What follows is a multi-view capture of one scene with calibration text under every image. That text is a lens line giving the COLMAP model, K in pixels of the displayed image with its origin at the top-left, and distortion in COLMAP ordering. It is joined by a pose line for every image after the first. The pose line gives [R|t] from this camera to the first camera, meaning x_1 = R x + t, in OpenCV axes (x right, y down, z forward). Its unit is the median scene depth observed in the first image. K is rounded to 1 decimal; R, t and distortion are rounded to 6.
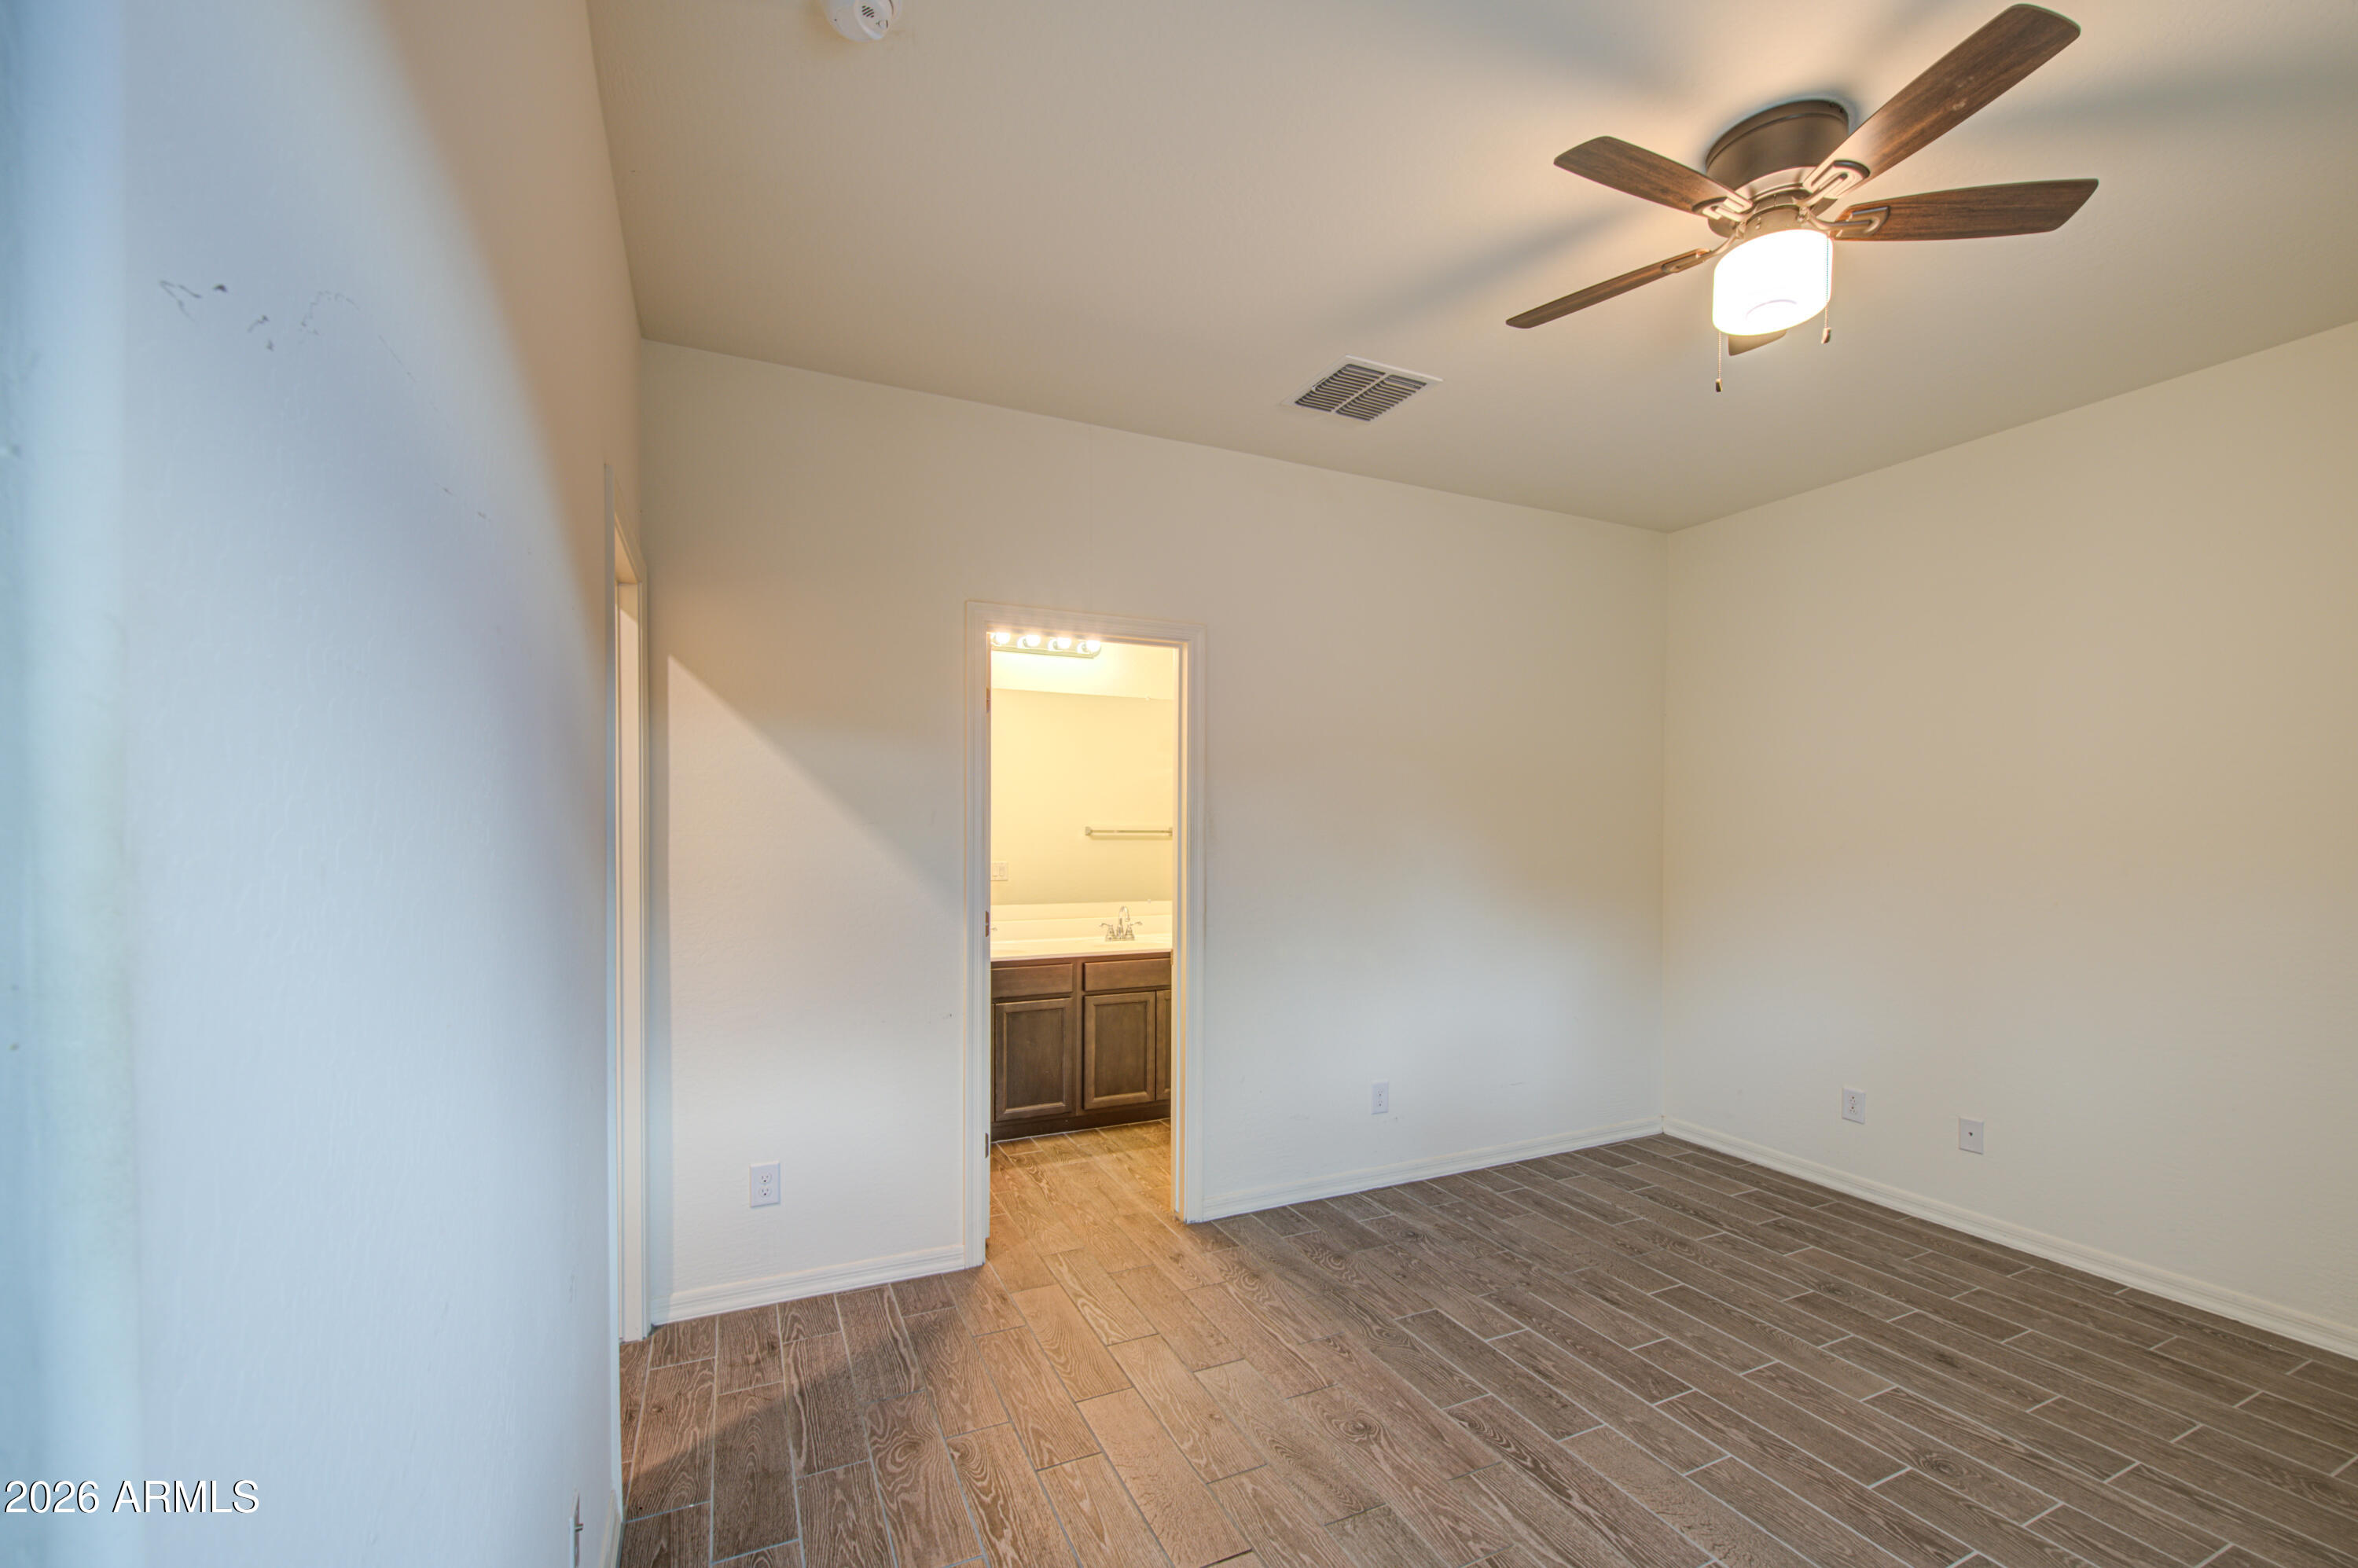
lens RADIAL K [[984.8, 0, 1176.4], [0, 984.8, 846.7], [0, 0, 1]] dist [-0.000434, -0.000014]
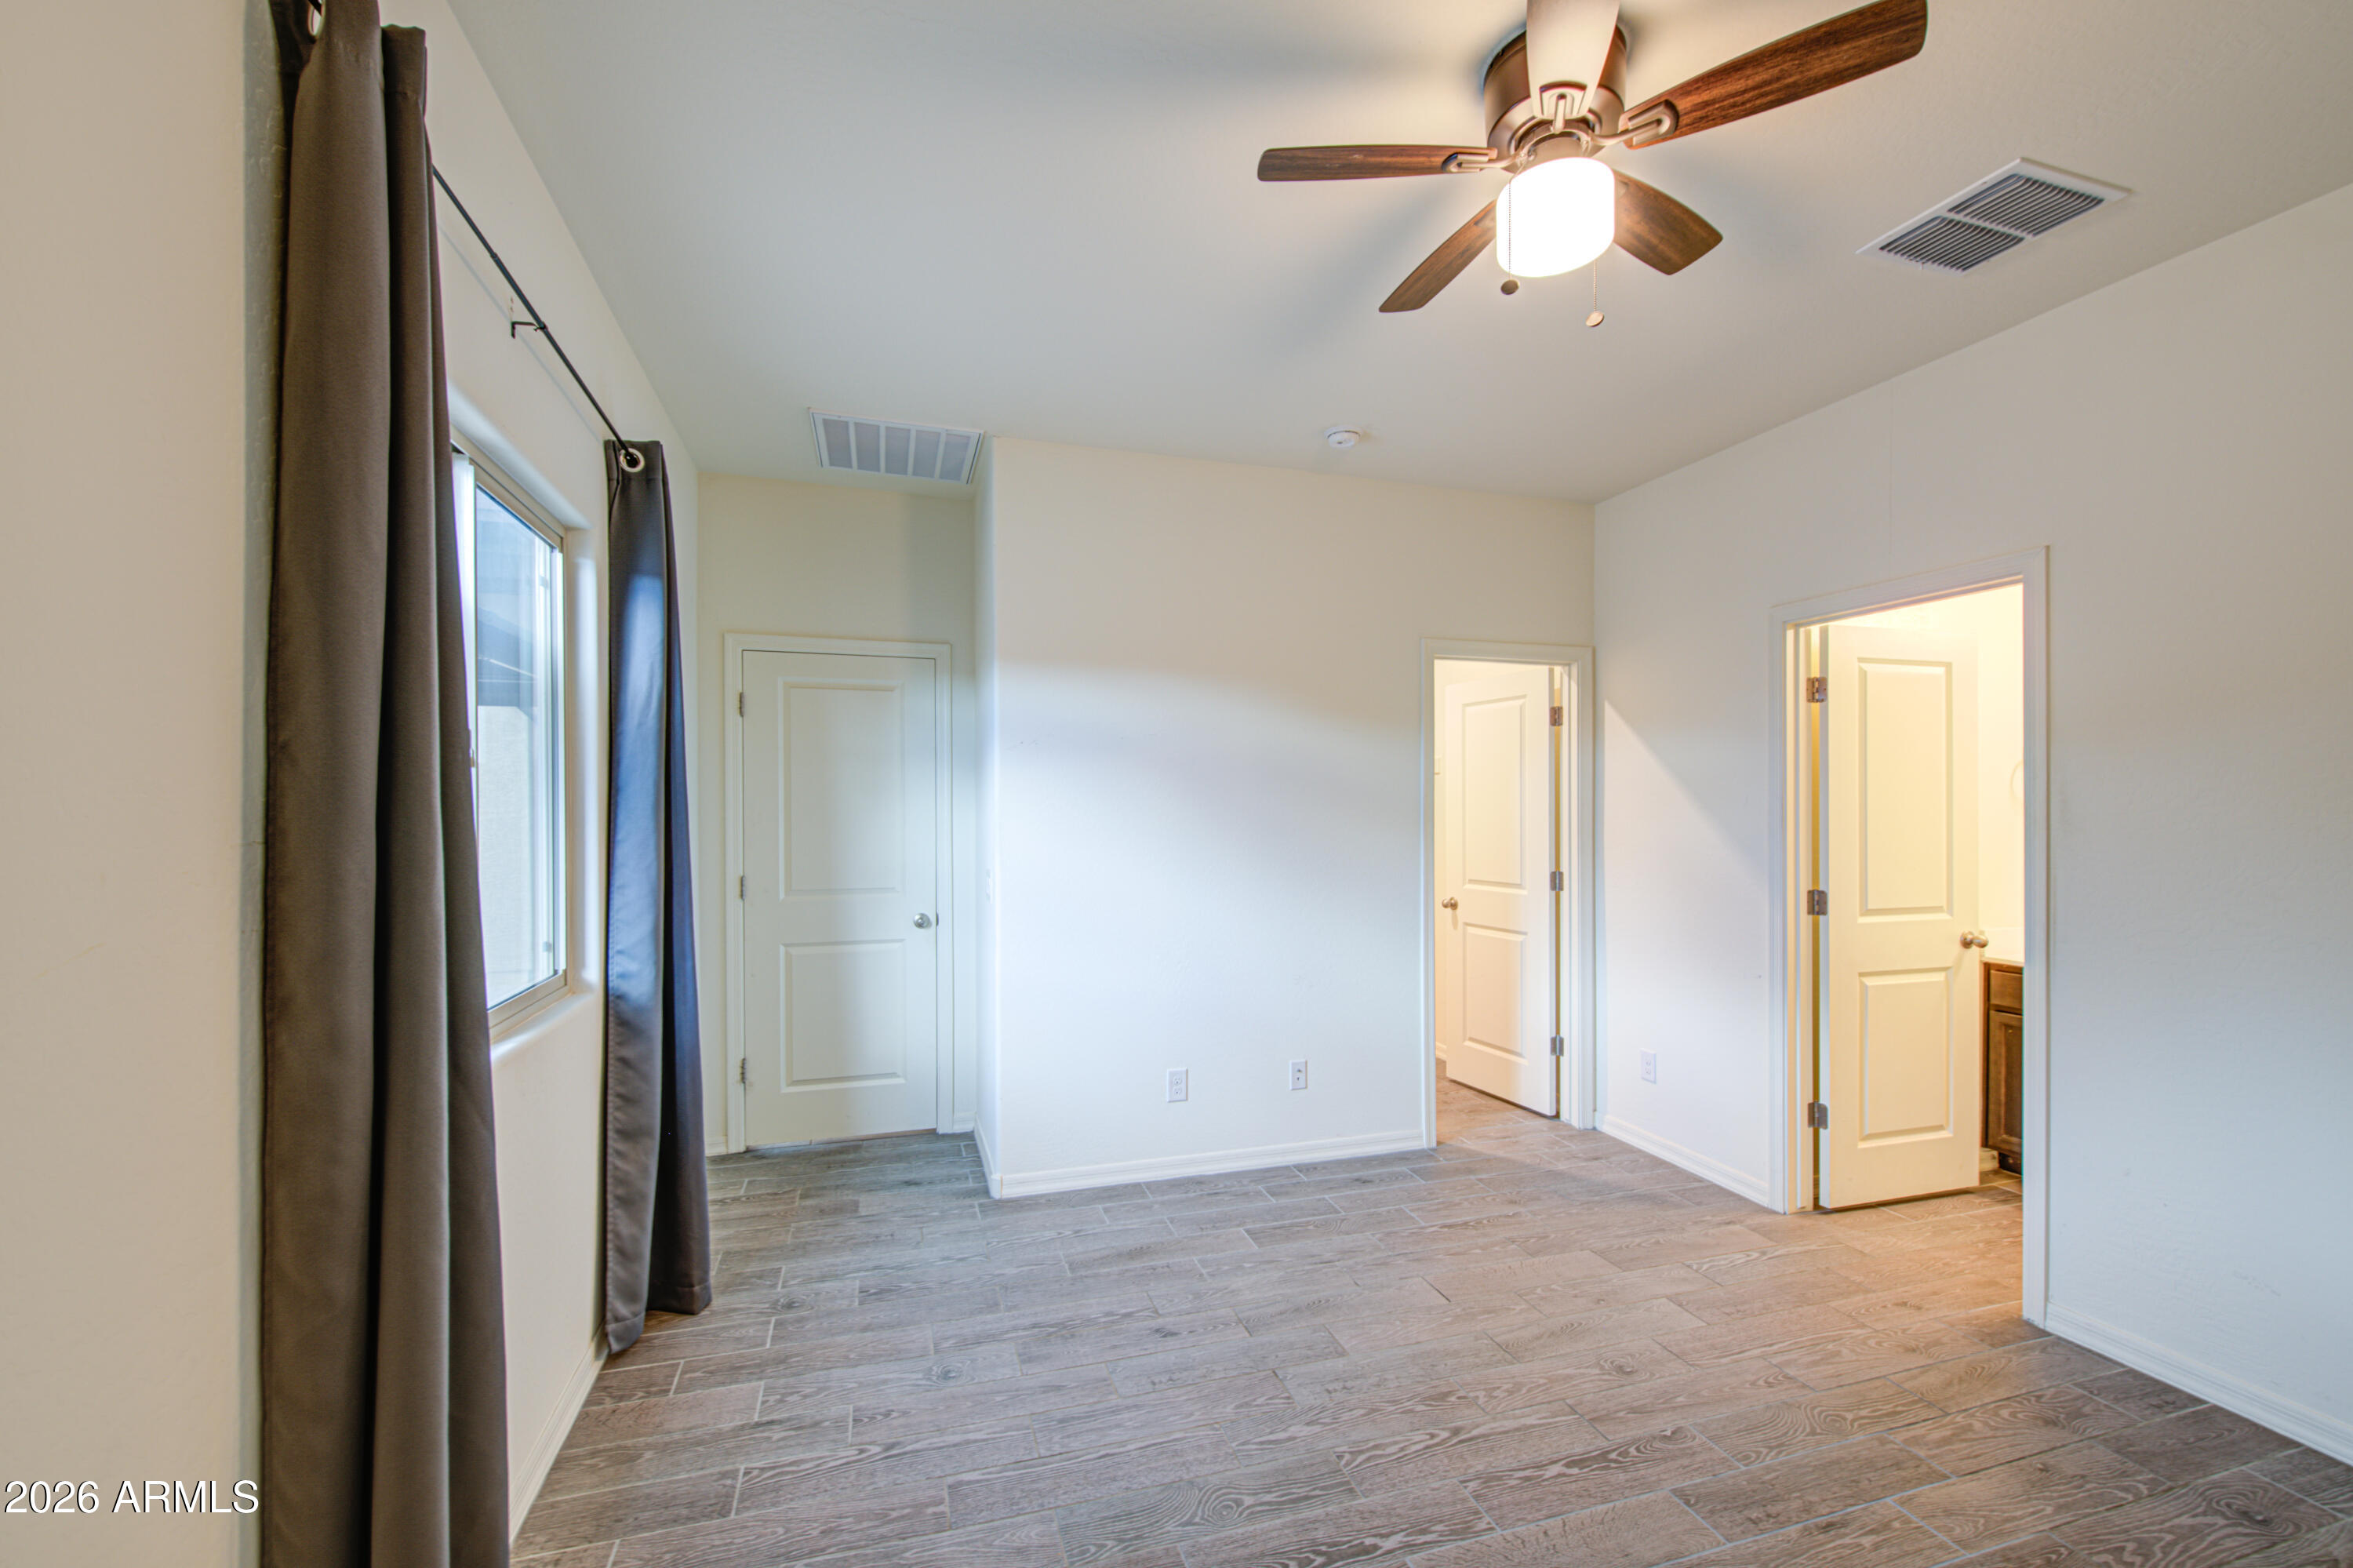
lens RADIAL K [[970.7, 0, 1179.4], [0, 970.7, 826.0], [0, 0, 1]] dist [0.000912, 0.000098]
pose [[-0.151299, 0.007649, -0.988458, 0.865886], [-0.025220, 0.999615, 0.011596, 0.001123], [0.988166, 0.026684, -0.151048, 0.444608]]
